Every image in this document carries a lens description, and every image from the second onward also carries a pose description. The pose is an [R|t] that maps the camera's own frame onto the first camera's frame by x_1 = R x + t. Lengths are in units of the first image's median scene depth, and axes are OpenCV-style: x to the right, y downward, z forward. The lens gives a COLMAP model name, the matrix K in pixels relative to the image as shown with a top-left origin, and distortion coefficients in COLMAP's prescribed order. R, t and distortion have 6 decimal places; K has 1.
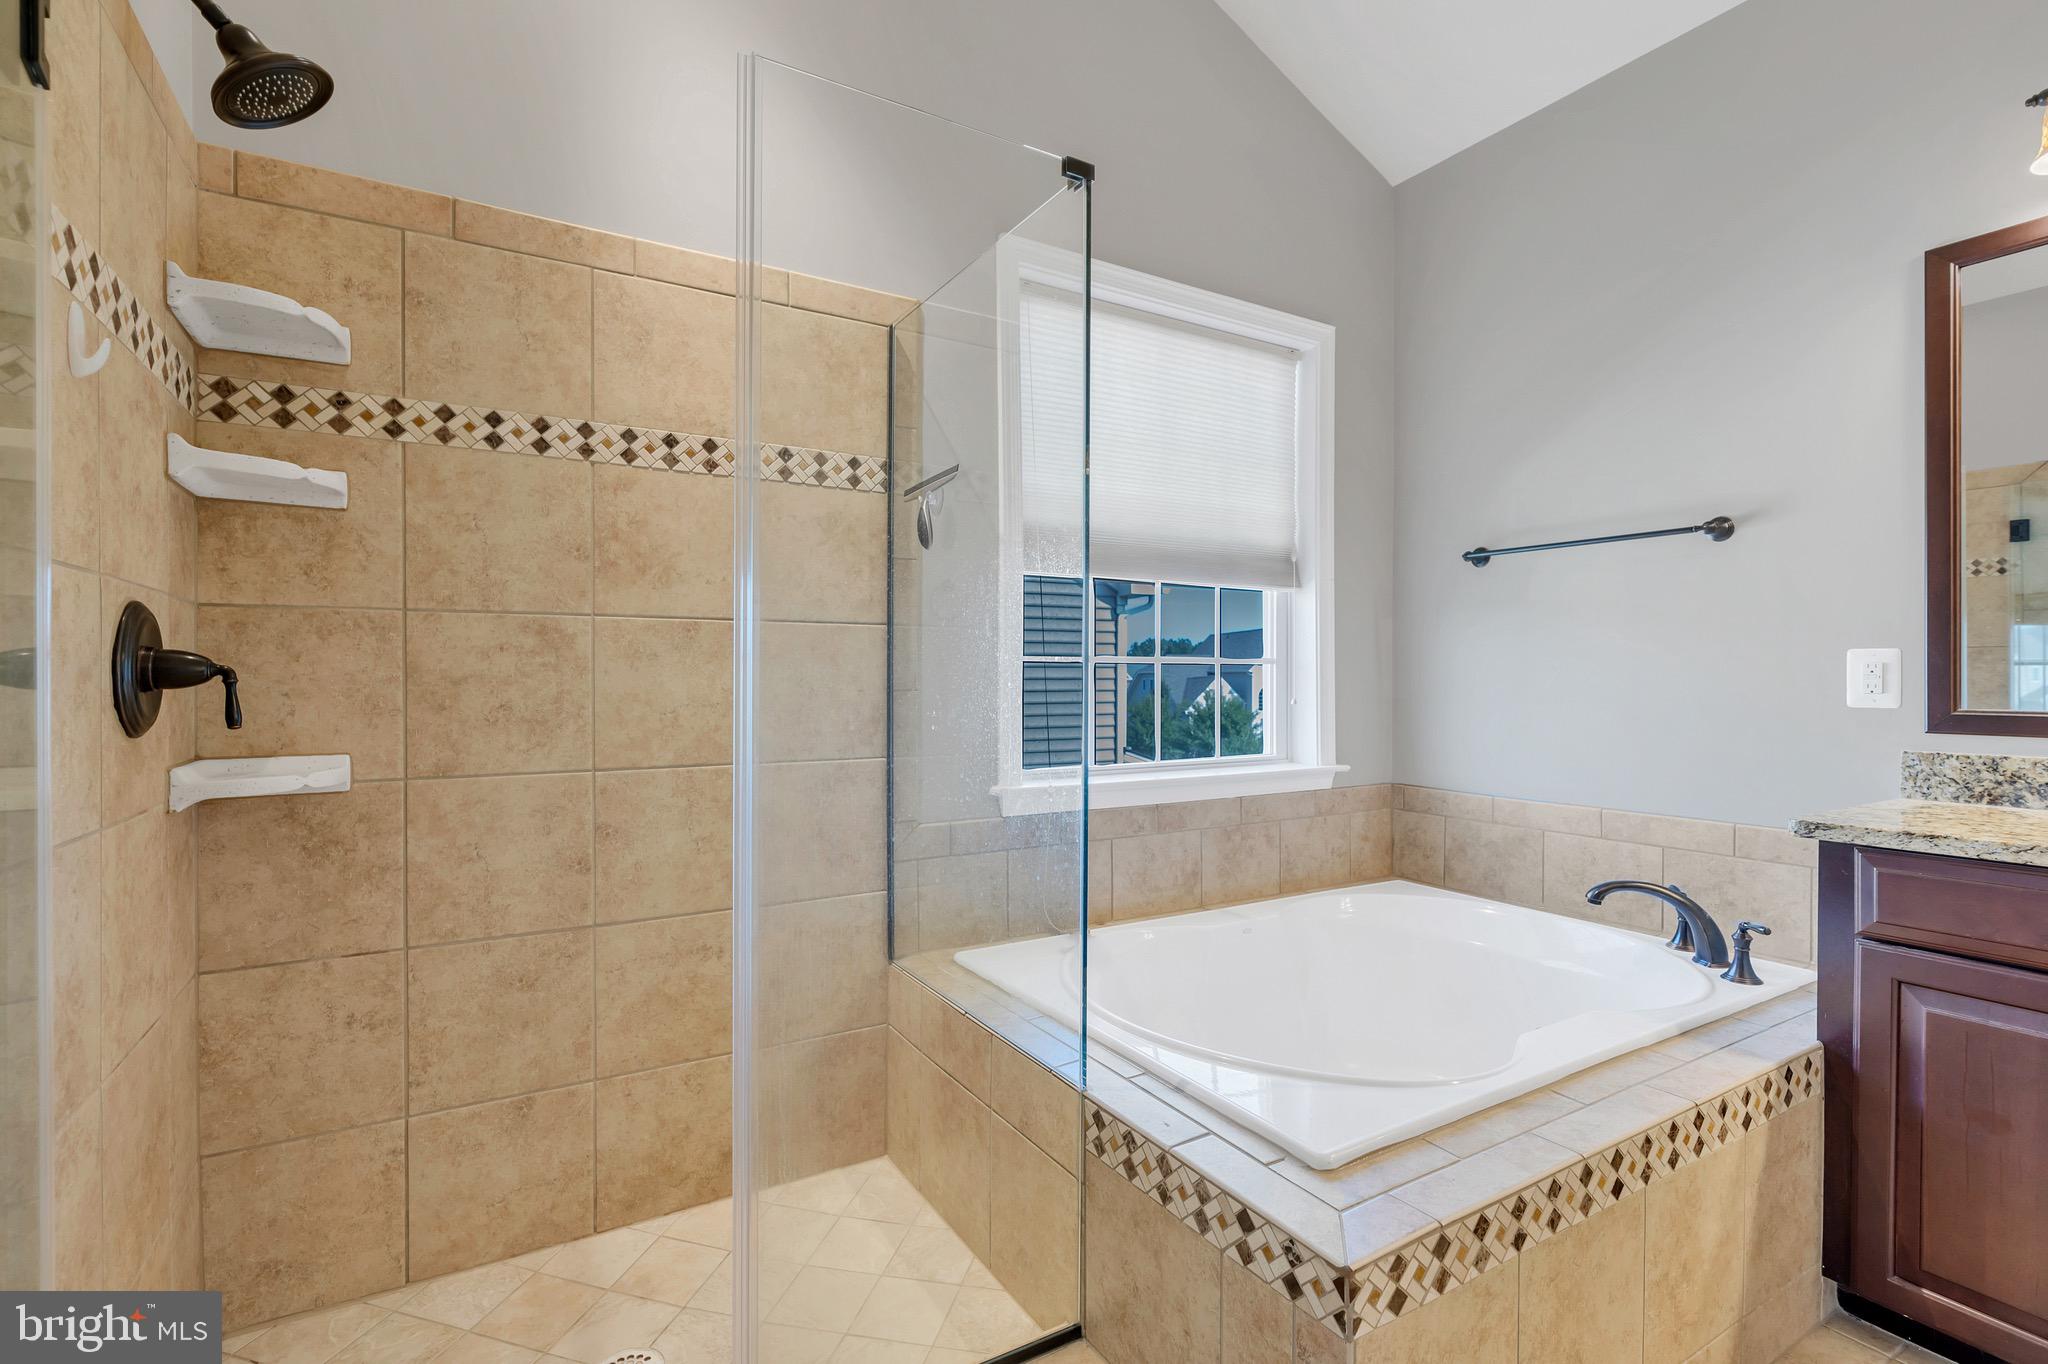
lens RADIAL K [[954.4, 0, 1090.8], [0, 954.4, 684.4], [0, 0, 1]] dist [0.000847, -0.000105]
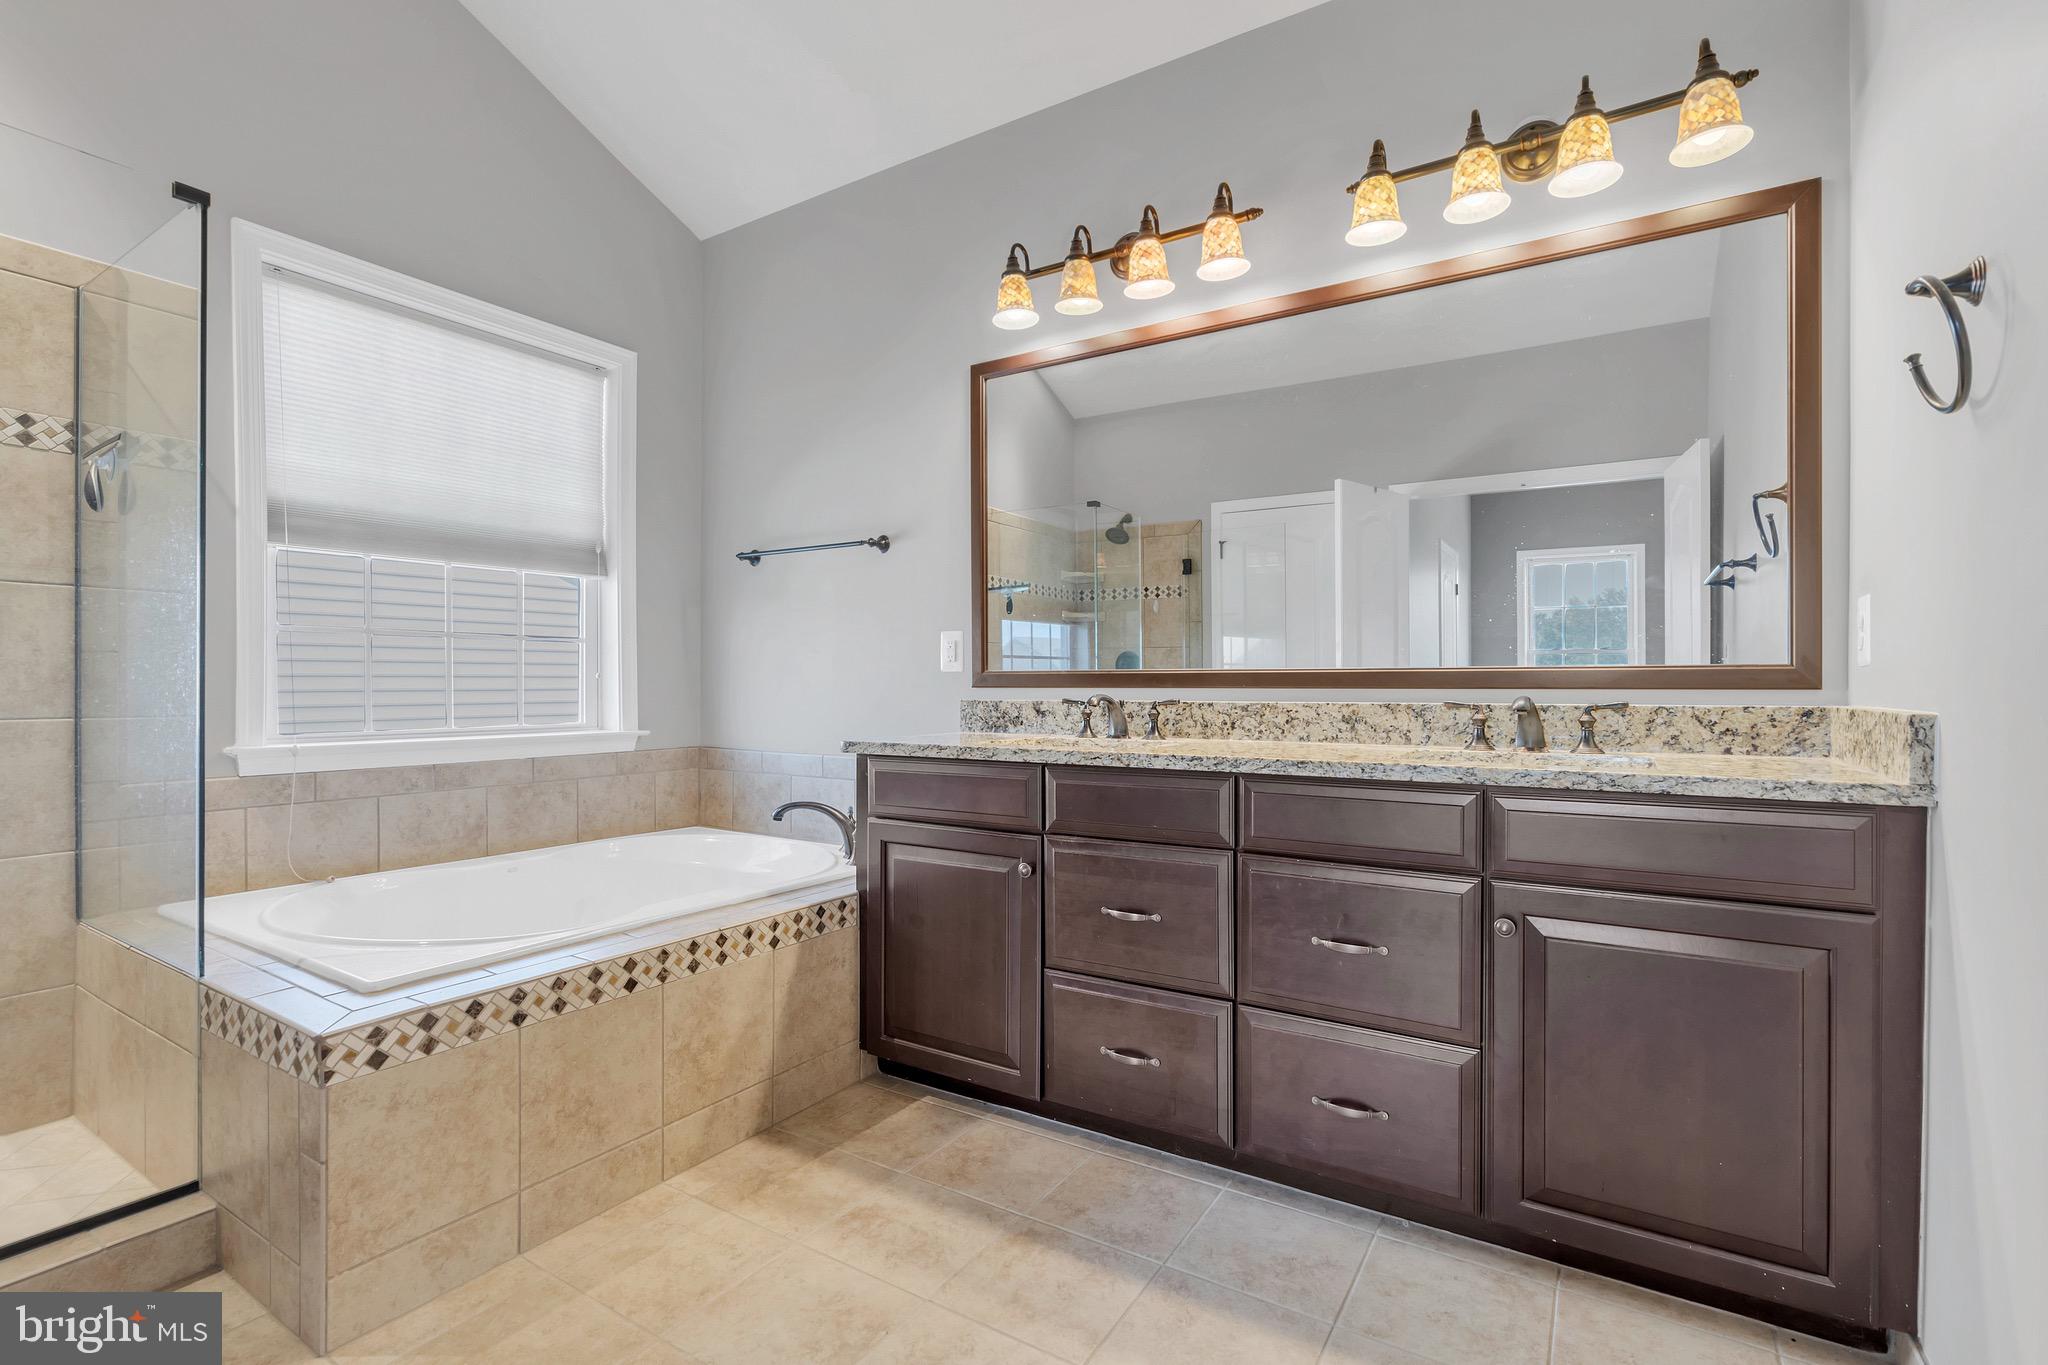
lens RADIAL K [[926.9, 0, 1009.6], [0, 926.9, 684.5], [0, 0, 1]] dist [-0.011795, 0.007451]
pose [[0.909336, 0.002516, 0.416054, 0.280357], [-0.001906, 0.999996, -0.001880, 0.042272], [-0.416058, 0.000917, 0.909338, -0.294808]]
